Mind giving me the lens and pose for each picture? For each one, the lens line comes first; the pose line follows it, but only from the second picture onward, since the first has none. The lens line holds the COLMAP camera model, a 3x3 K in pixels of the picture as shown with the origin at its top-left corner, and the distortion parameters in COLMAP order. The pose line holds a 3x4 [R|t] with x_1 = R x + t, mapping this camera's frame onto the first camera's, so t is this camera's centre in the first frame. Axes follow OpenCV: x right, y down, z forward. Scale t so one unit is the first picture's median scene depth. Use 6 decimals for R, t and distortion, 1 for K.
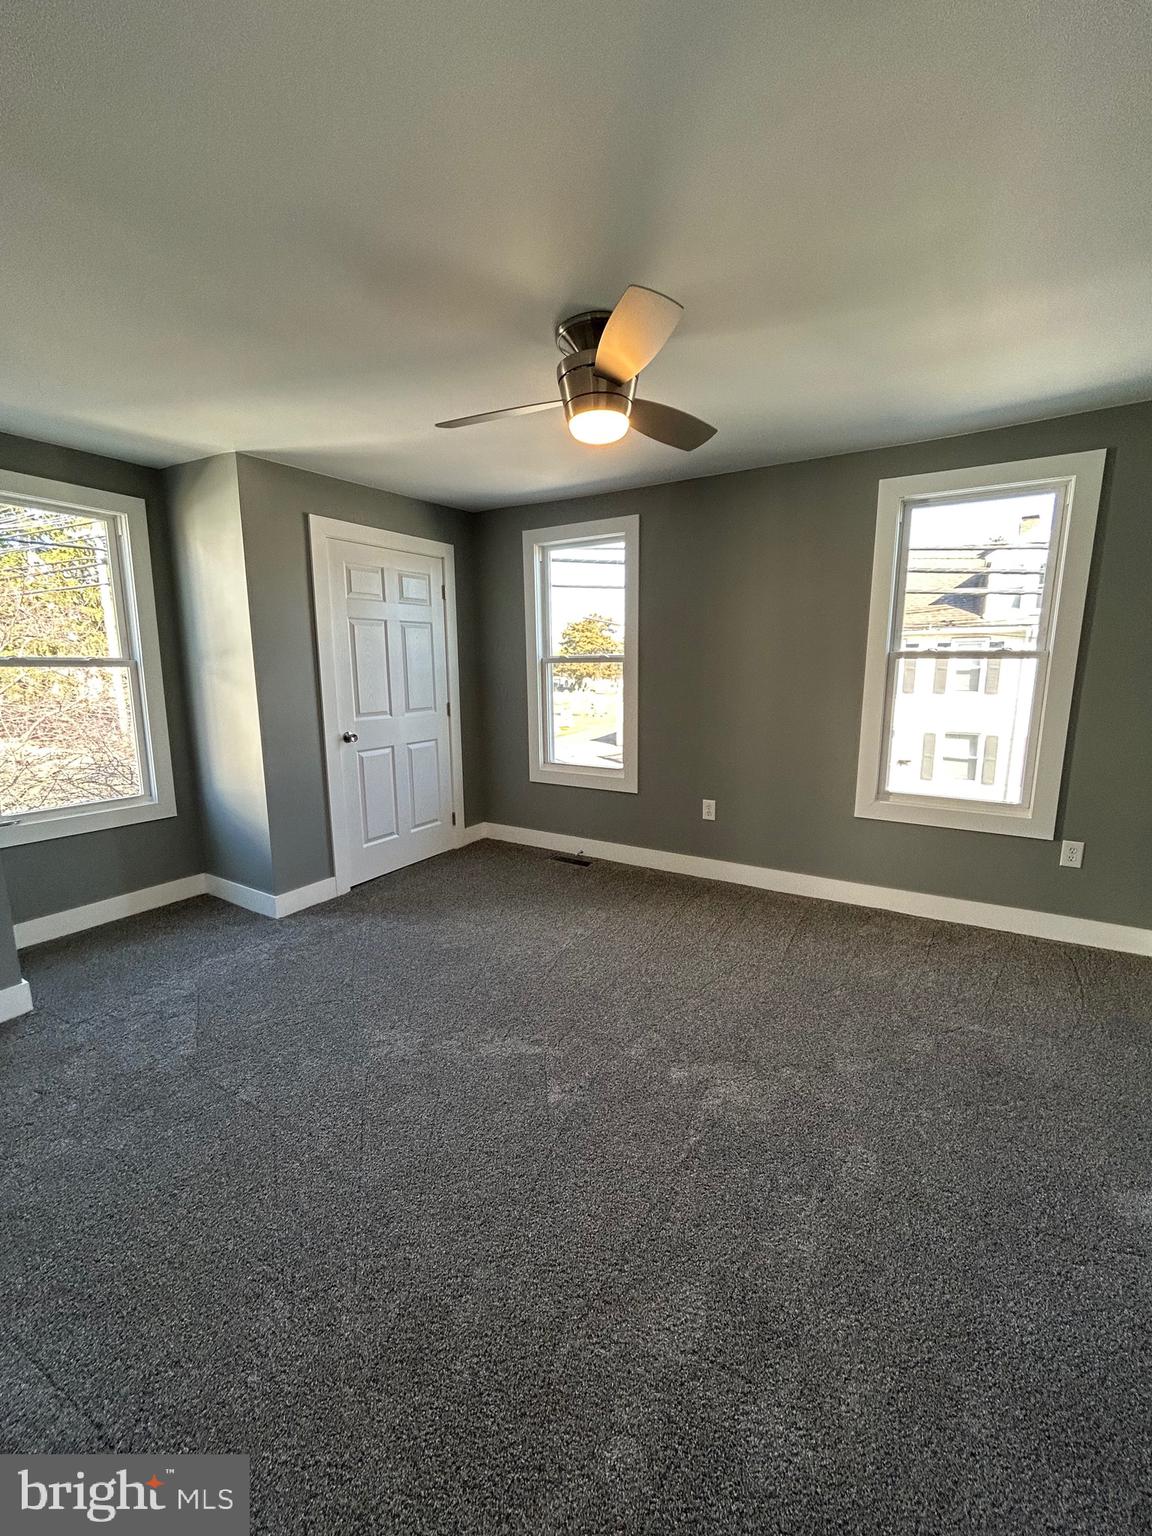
lens RADIAL K [[619.6, 0, 578.0], [0, 619.6, 768.4], [0, 0, 1]] dist [-0.000828, 0.000276]
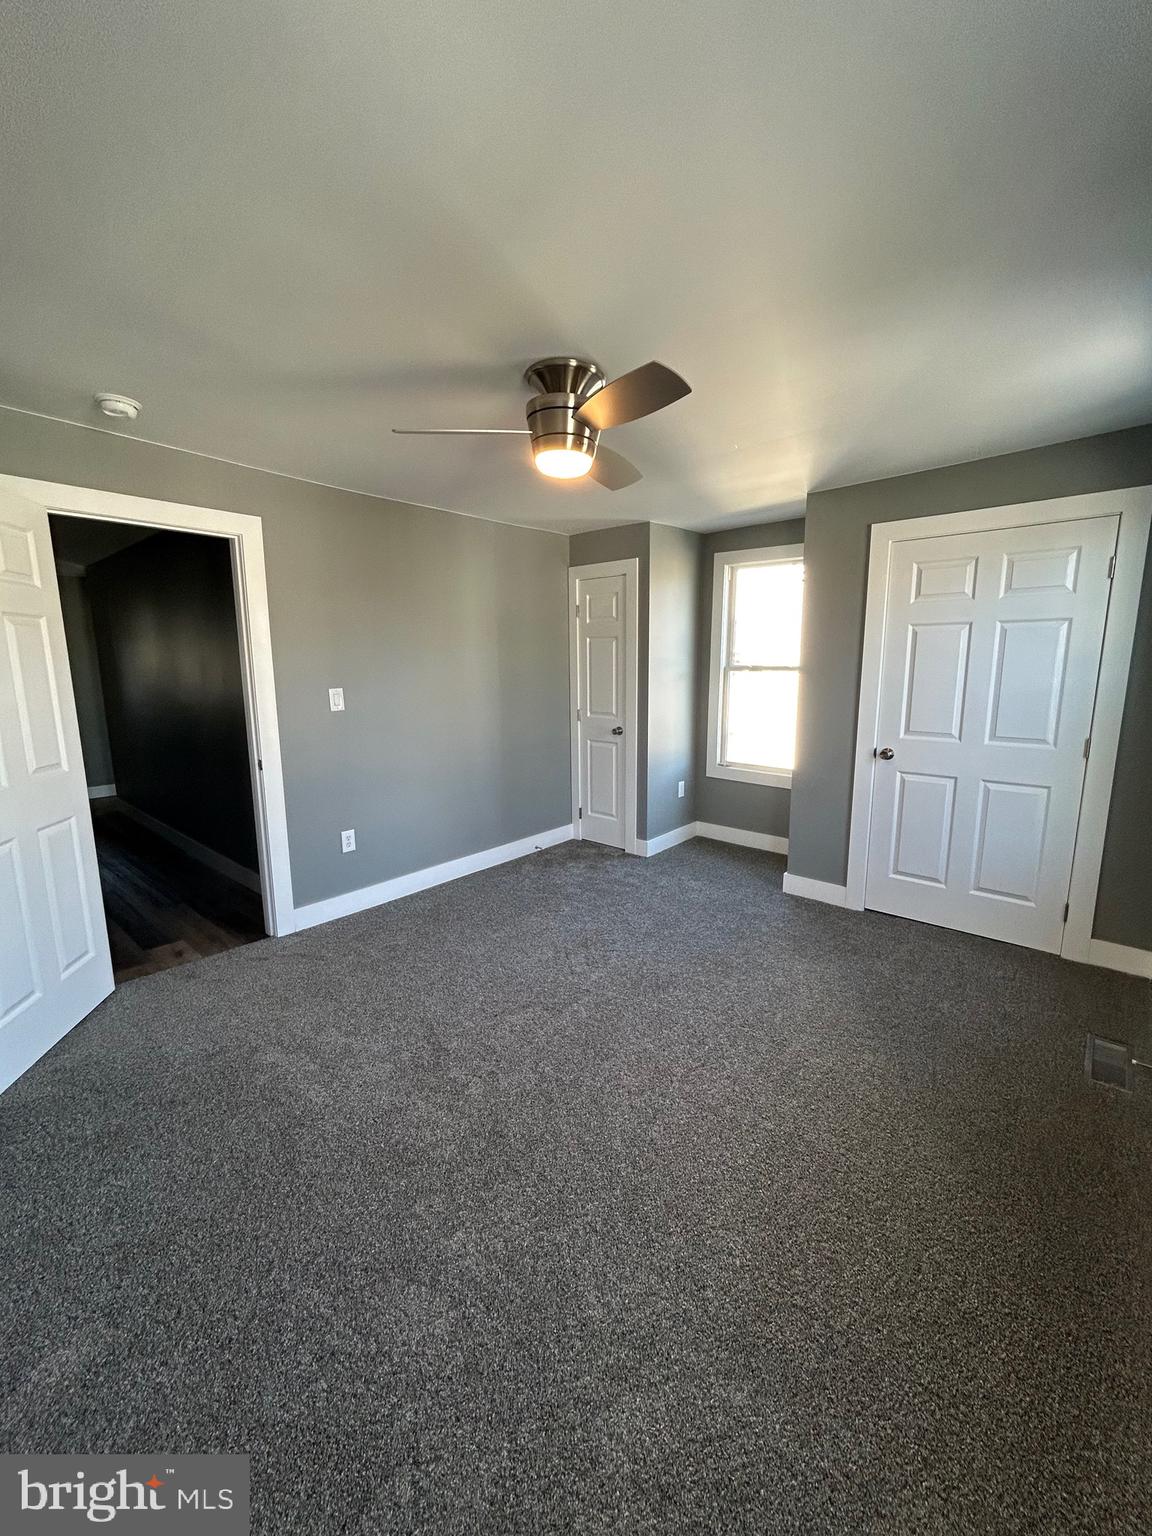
lens RADIAL K [[619.6, 0, 578.0], [0, 619.6, 768.4], [0, 0, 1]] dist [-0.000828, 0.000276]
pose [[-0.172642, 0.169570, -0.970279, 0.597650], [-0.167942, 0.965578, 0.198631, -0.131556], [0.970562, 0.197243, -0.138221, 0.661986]]
